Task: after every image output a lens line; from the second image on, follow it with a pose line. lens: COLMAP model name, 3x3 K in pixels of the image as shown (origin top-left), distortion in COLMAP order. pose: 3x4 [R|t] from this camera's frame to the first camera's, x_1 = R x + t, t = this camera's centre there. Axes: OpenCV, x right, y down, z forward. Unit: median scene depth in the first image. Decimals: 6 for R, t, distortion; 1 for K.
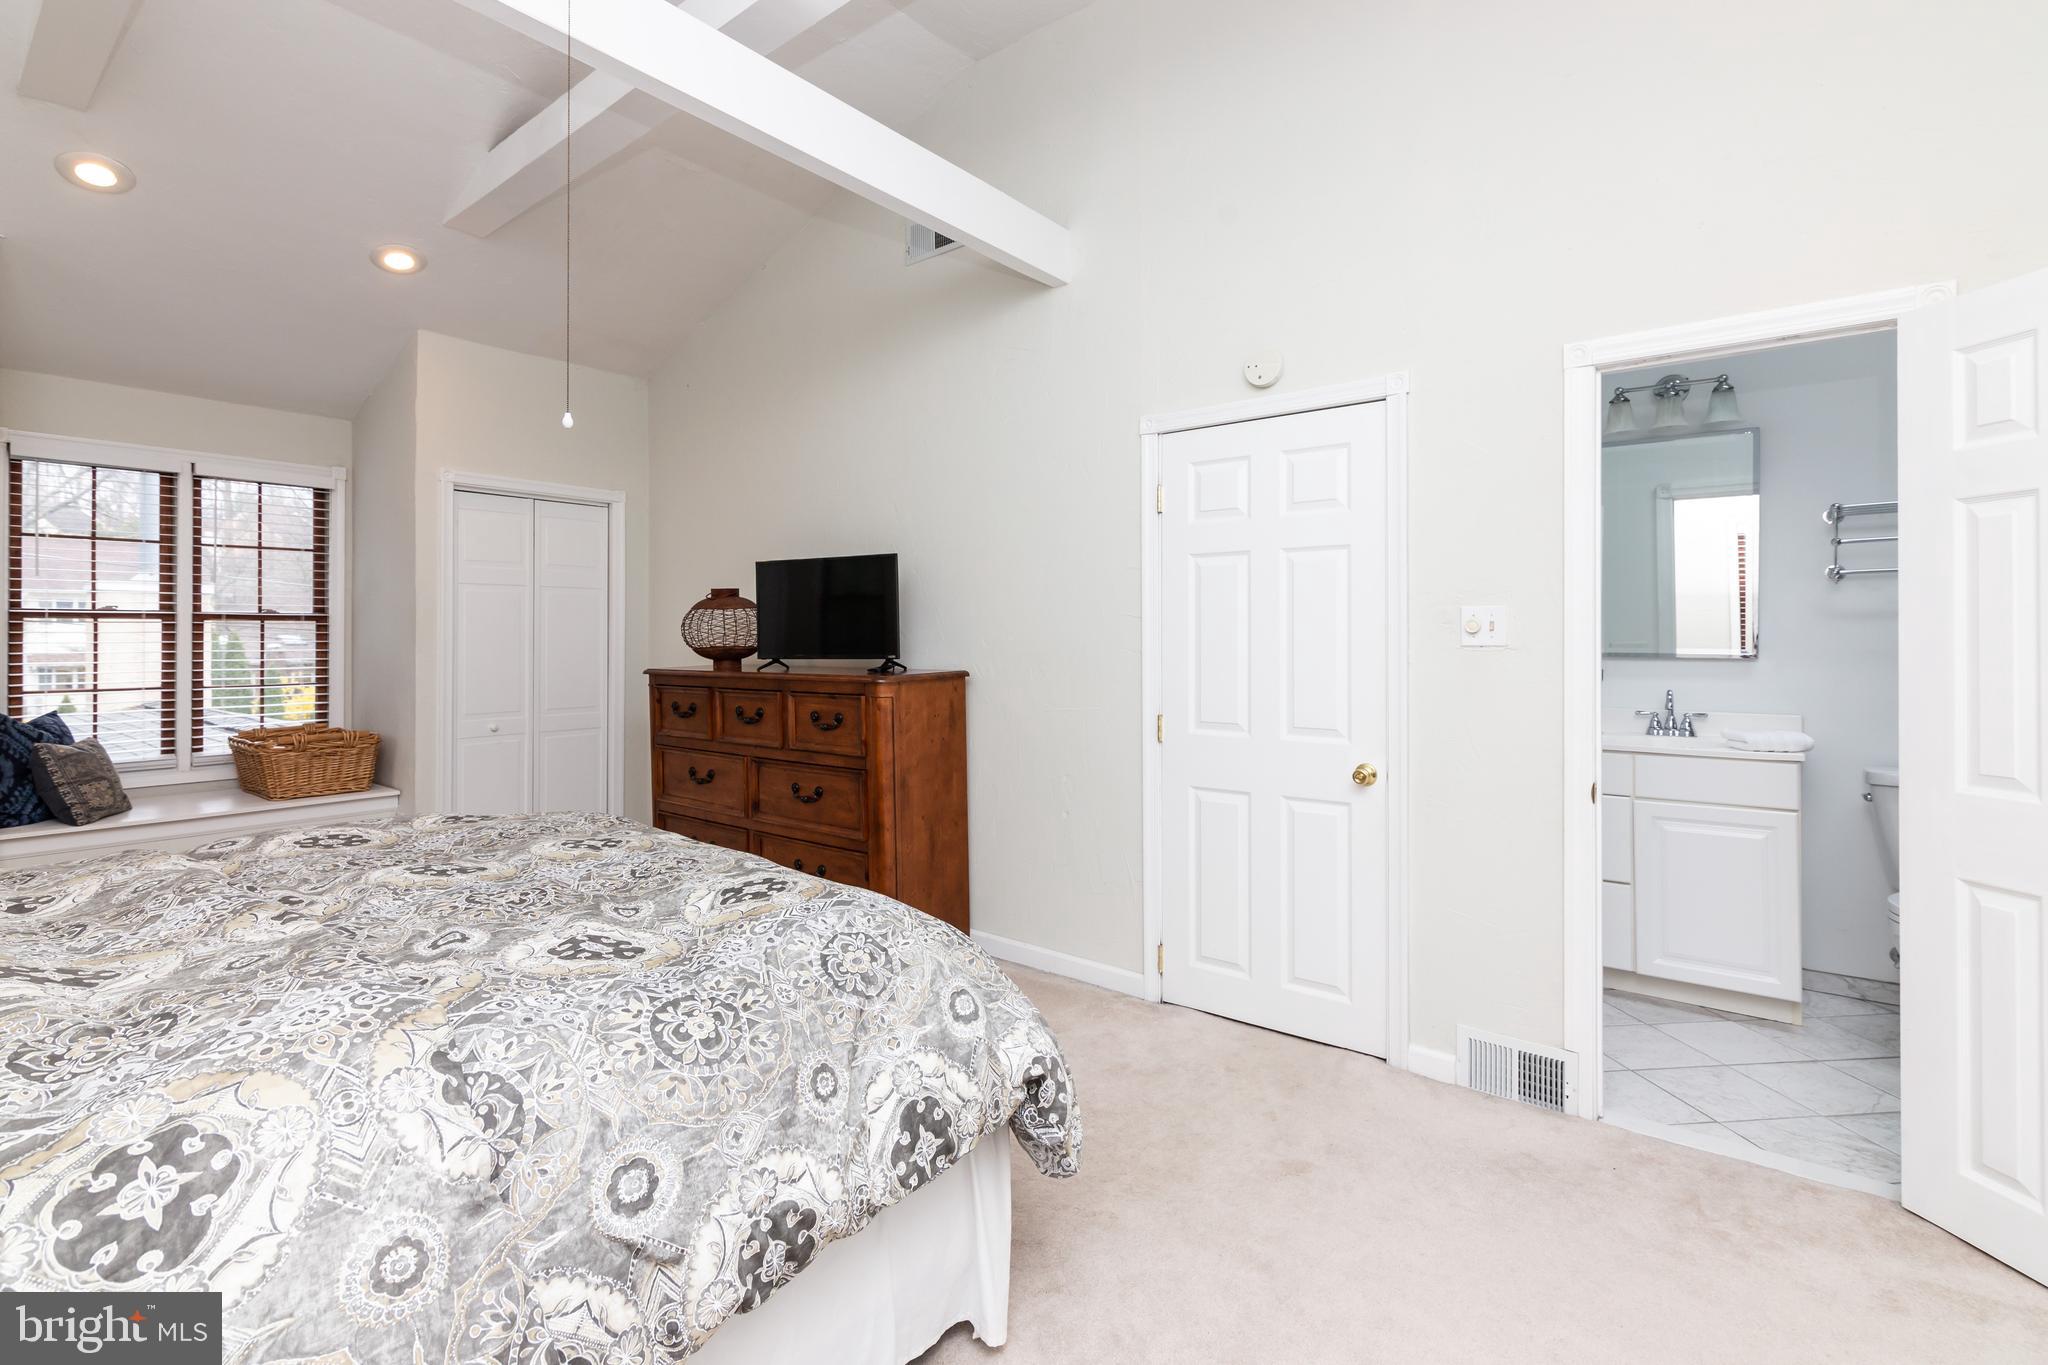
lens RADIAL K [[962.9, 0, 1027.0], [0, 962.9, 672.4], [0, 0, 1]] dist [-0.000841, -0.000152]
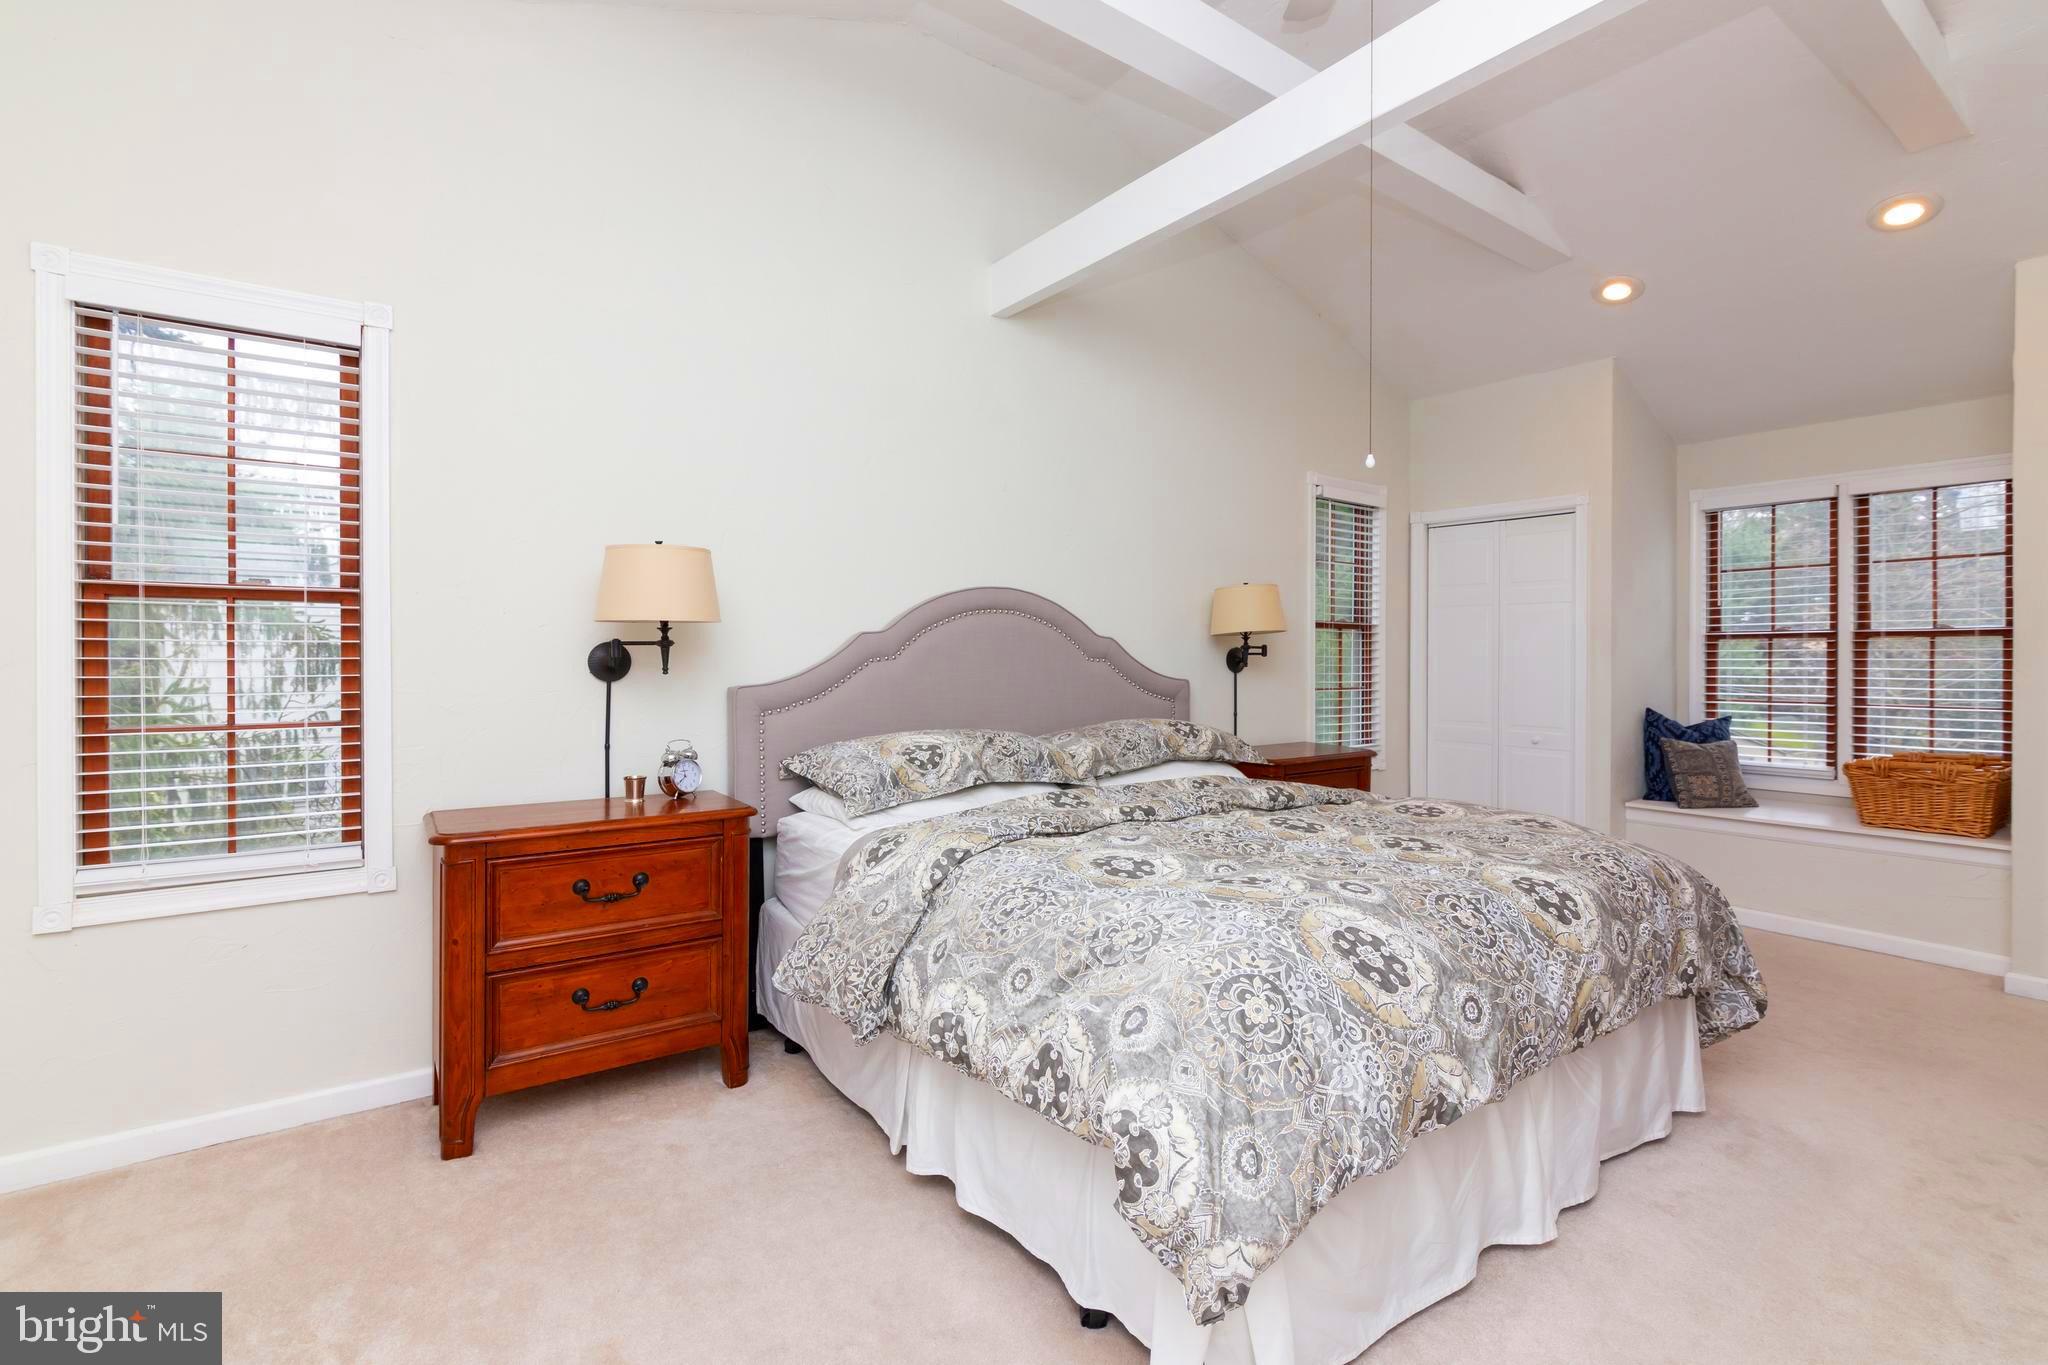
lens RADIAL K [[962.9, 0, 1027.0], [0, 962.9, 672.4], [0, 0, 1]] dist [-0.000841, -0.000152]
pose [[-0.283642, 0.016406, -0.958790, 0.431719], [-0.034351, 0.999038, 0.027257, -0.018979], [0.958315, 0.040666, -0.282805, 0.544846]]
